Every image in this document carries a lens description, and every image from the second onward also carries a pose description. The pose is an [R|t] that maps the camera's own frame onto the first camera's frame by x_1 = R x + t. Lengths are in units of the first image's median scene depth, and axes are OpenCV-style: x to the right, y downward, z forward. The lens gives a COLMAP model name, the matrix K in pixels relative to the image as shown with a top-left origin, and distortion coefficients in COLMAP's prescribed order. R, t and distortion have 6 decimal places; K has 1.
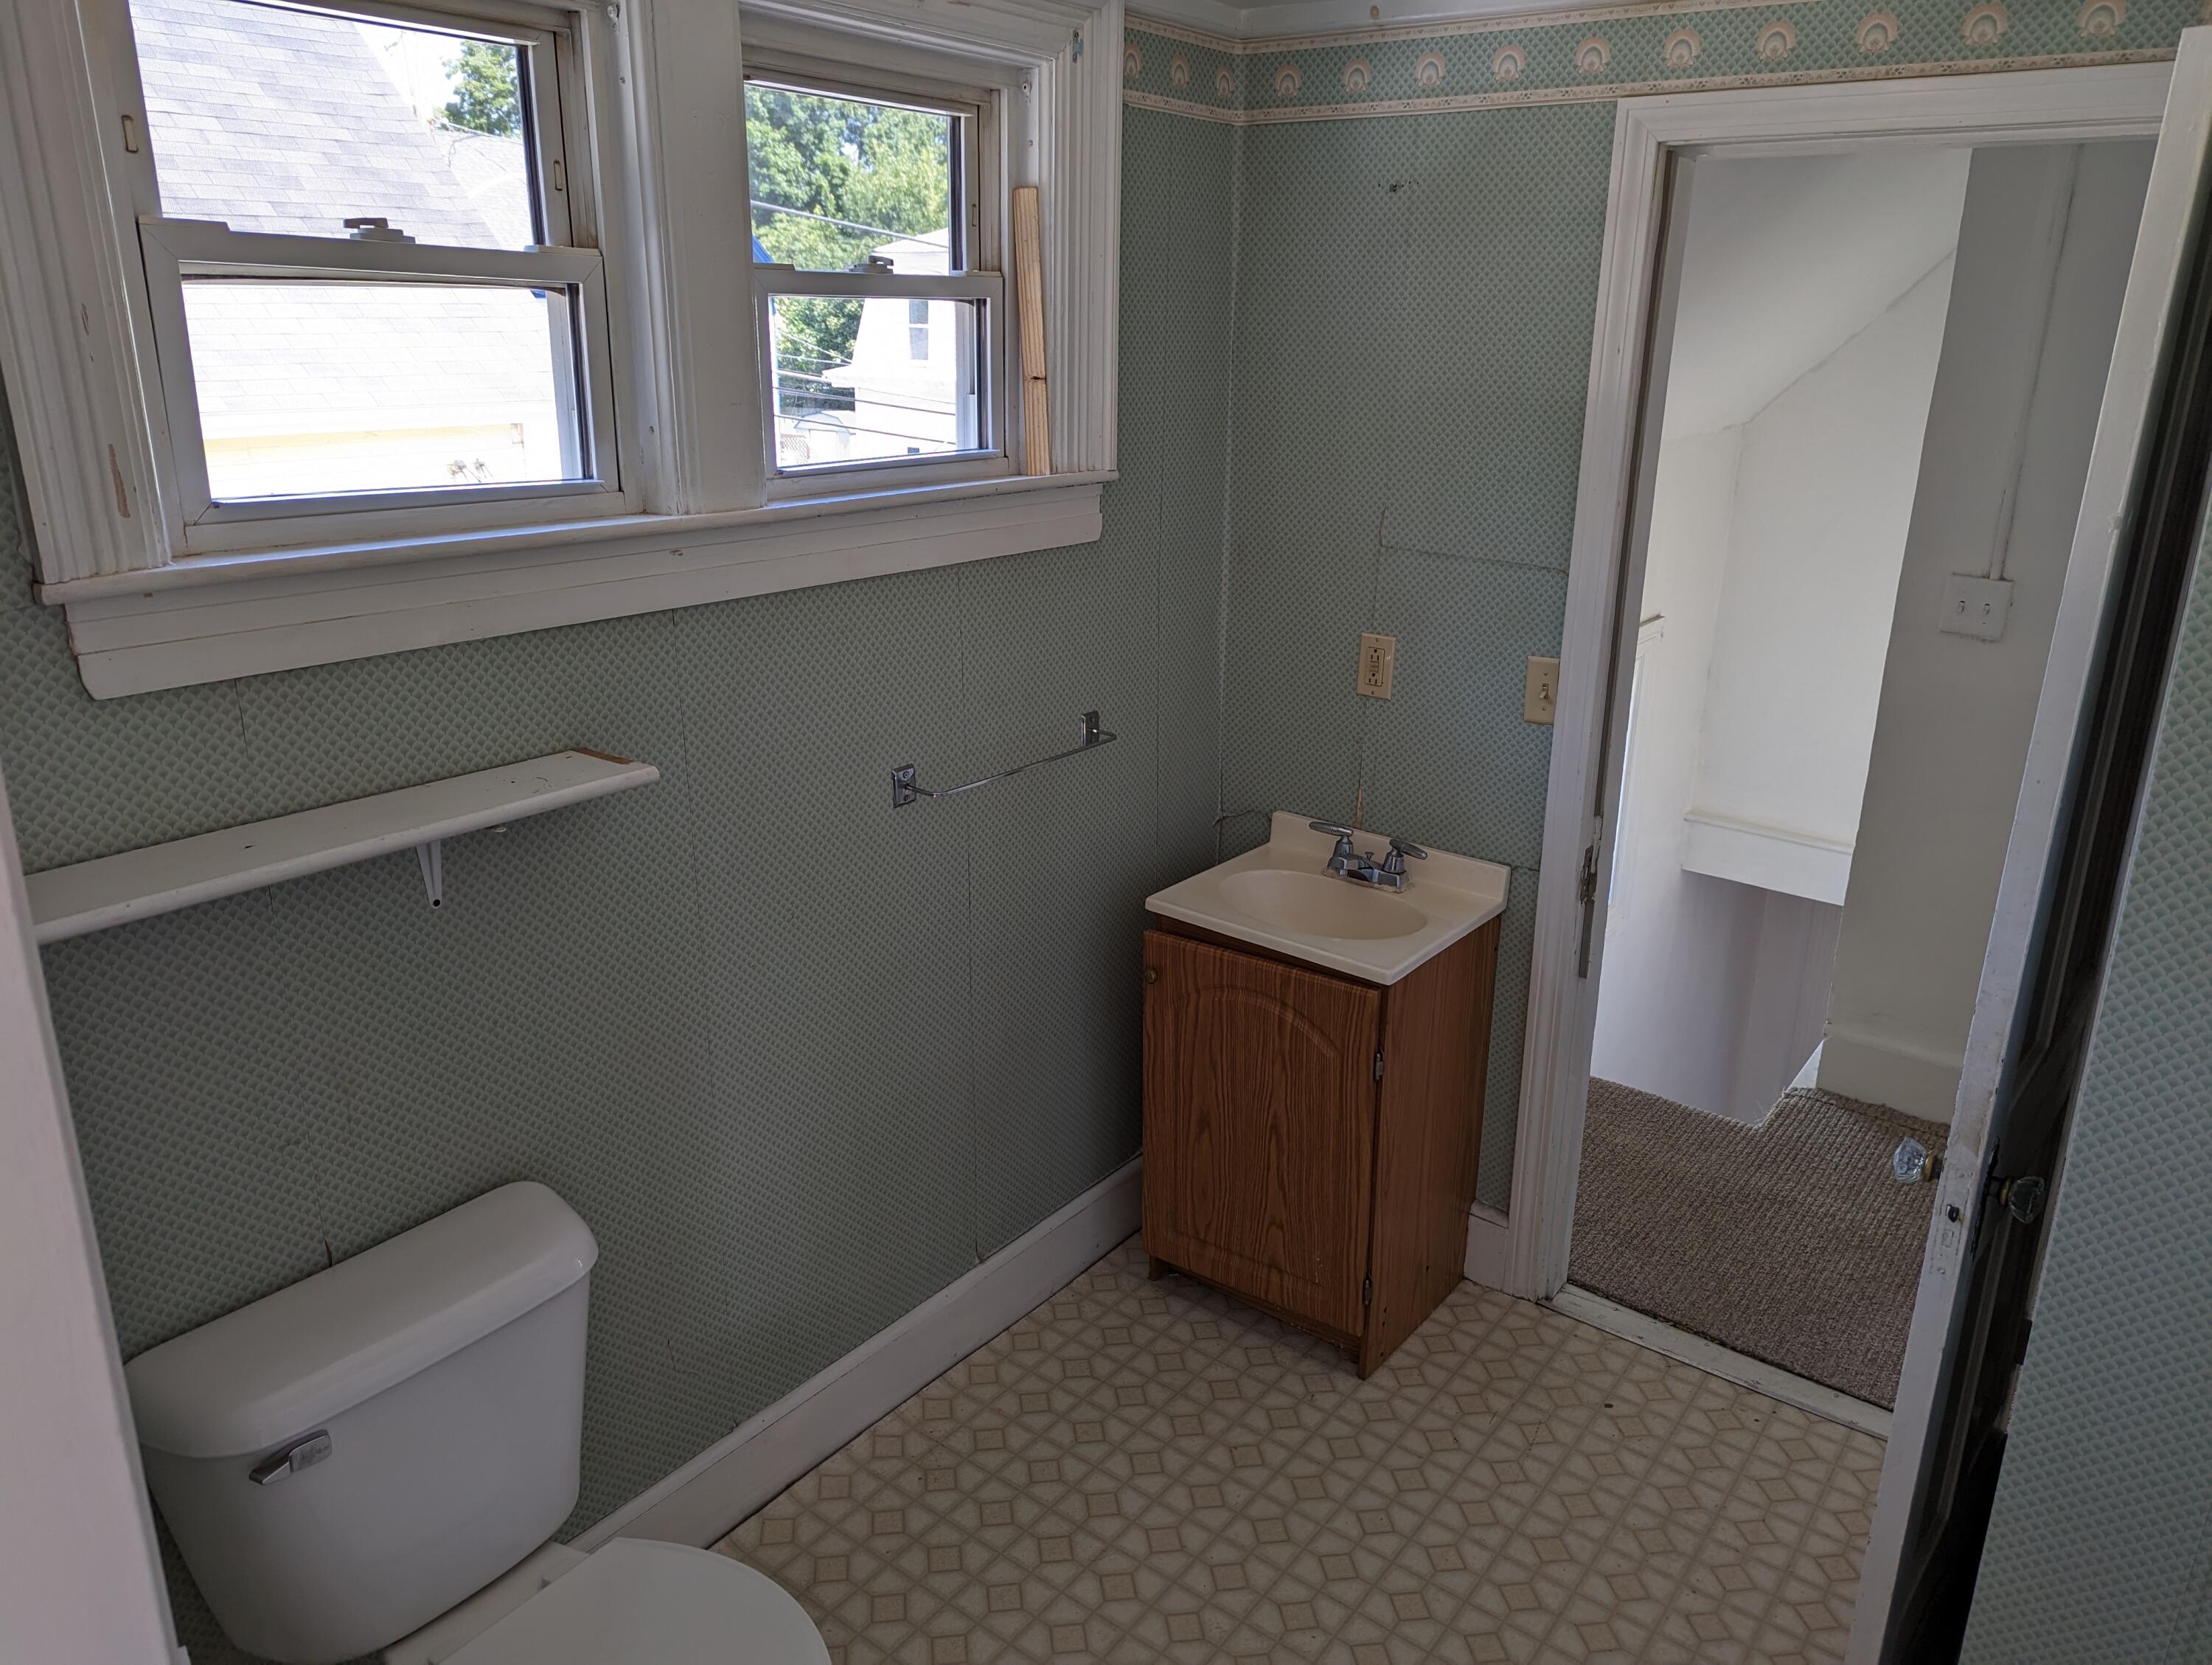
lens RADIAL K [[1564.3, 0, 1099.5], [0, 1564.3, 826.0], [0, 0, 1]] dist [0.070510, -0.077148]
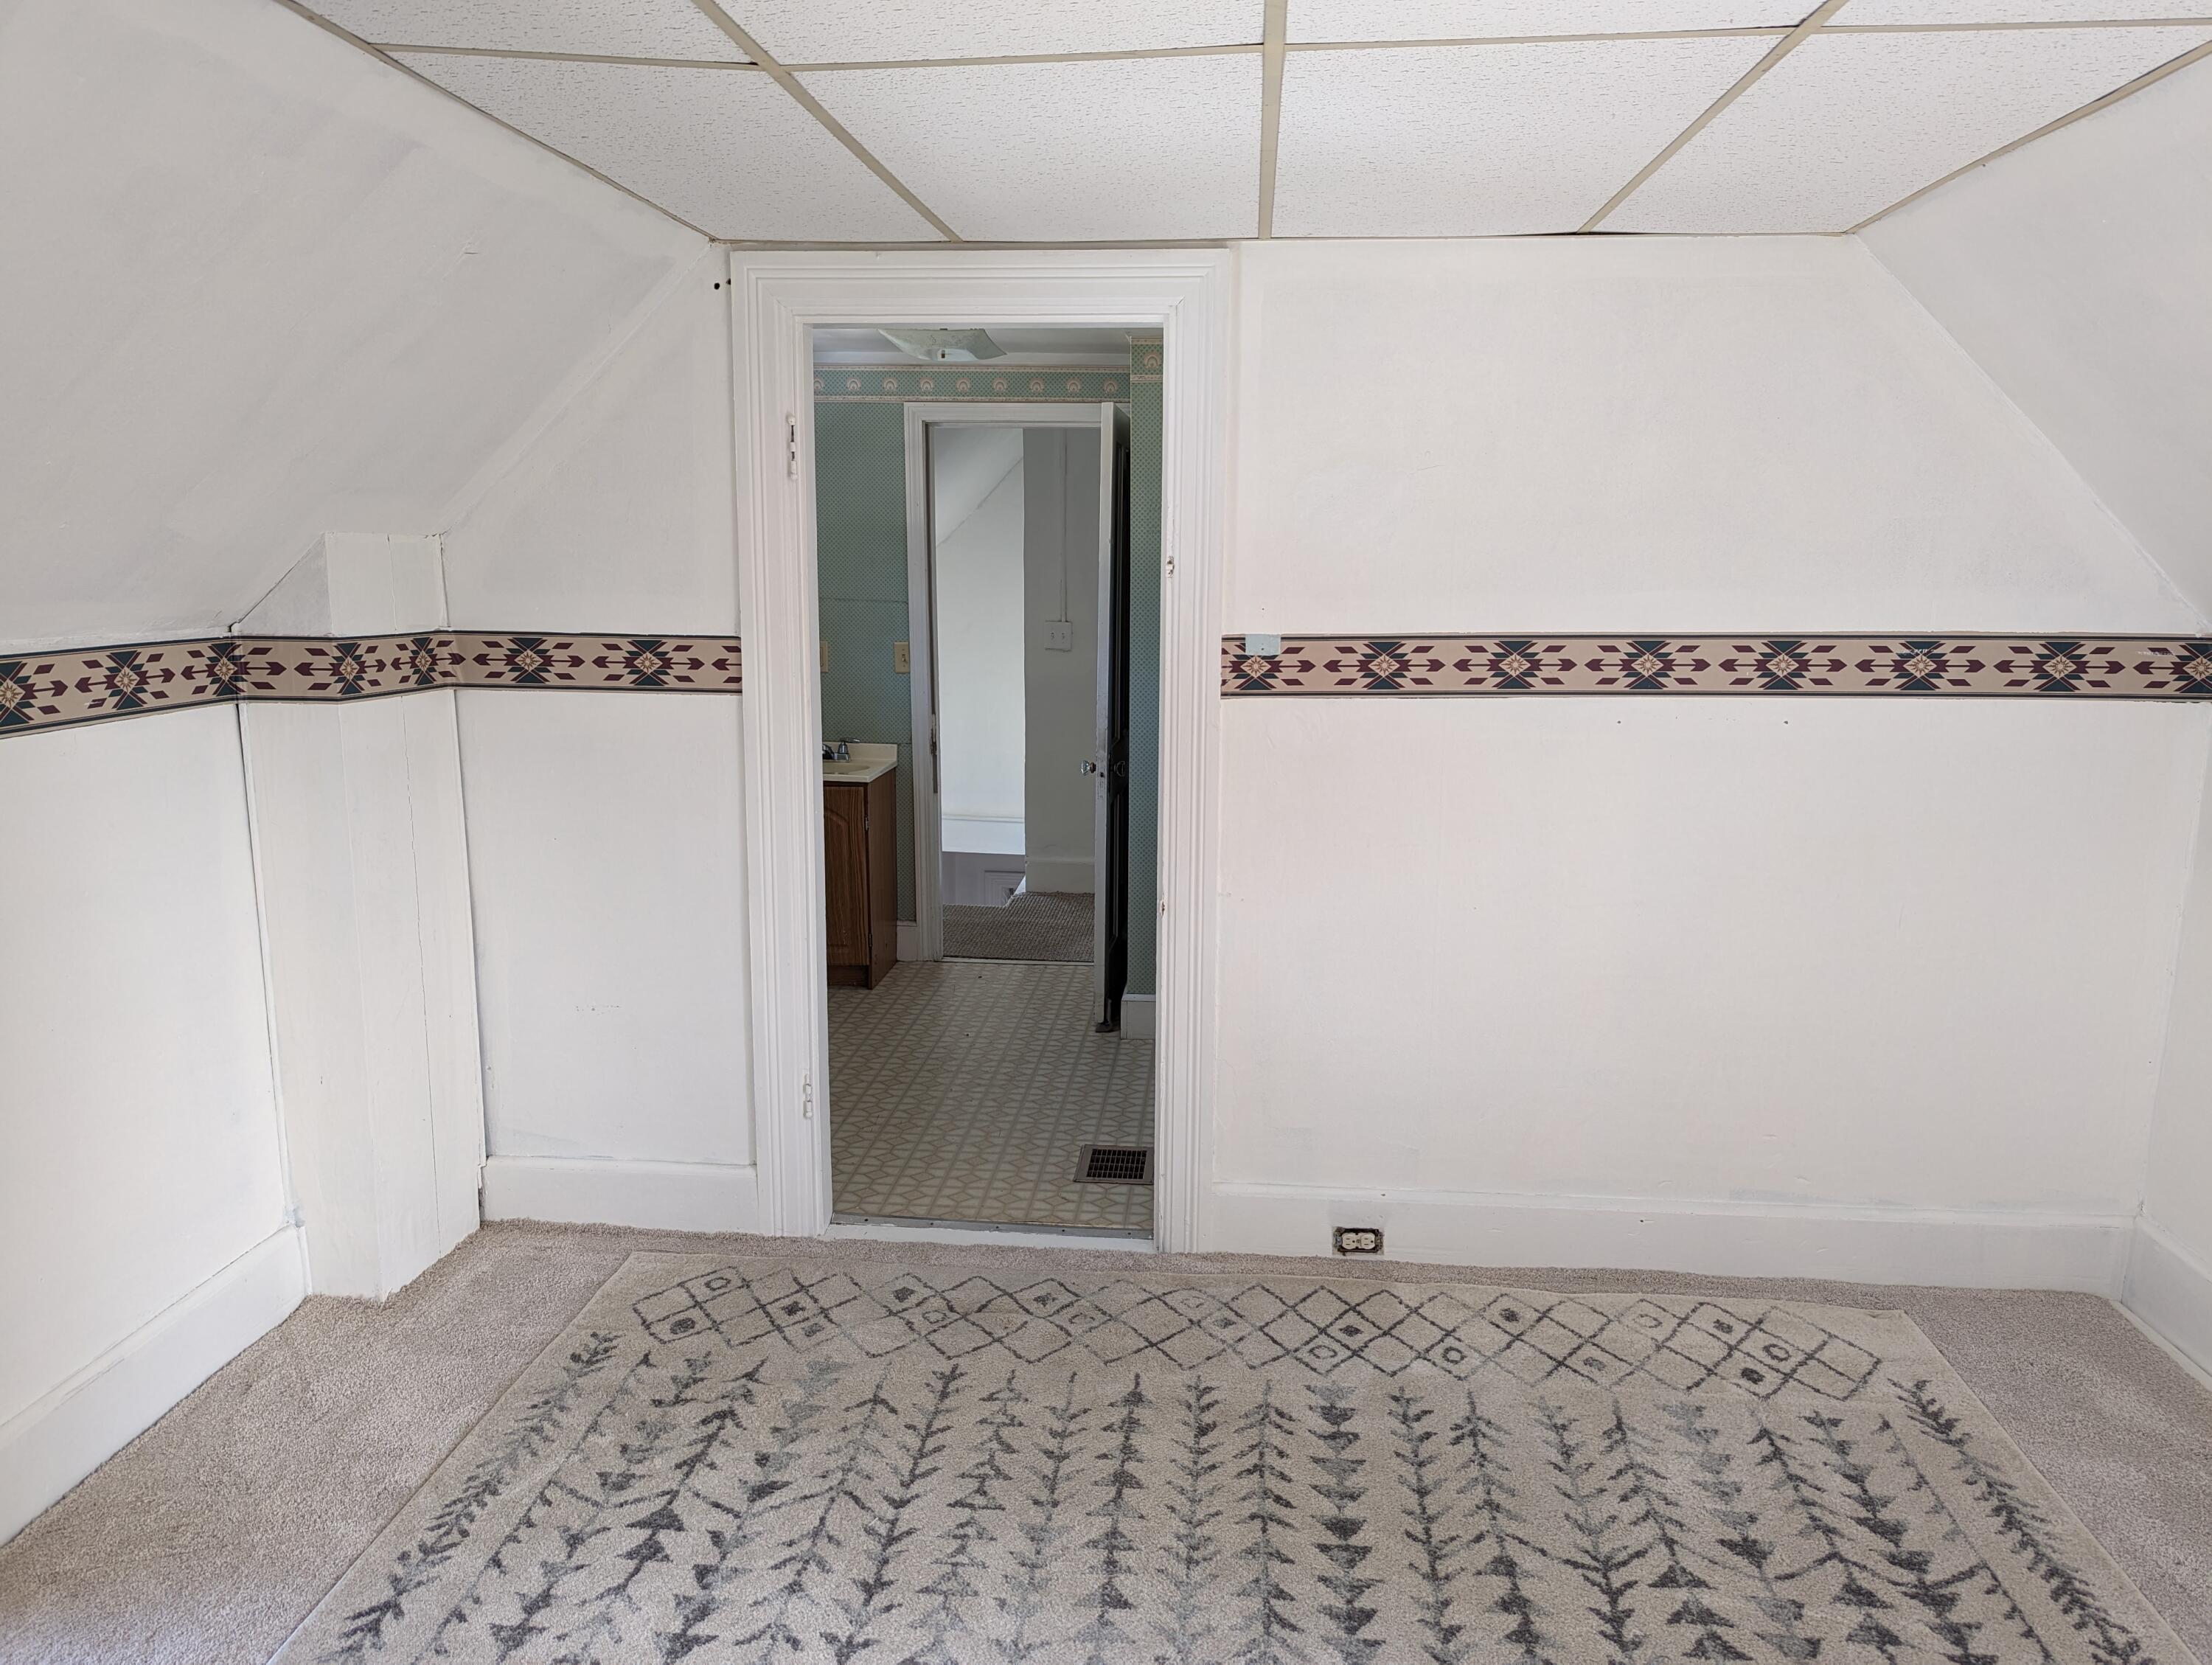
lens RADIAL K [[1564.3, 0, 1099.5], [0, 1564.3, 826.0], [0, 0, 1]] dist [0.070510, -0.077148]
pose [[0.842890, -0.086907, 0.531021, -0.655186], [0.165322, 0.980964, -0.101870, 0.405143], [-0.512059, 0.173654, 0.841213, -0.914543]]
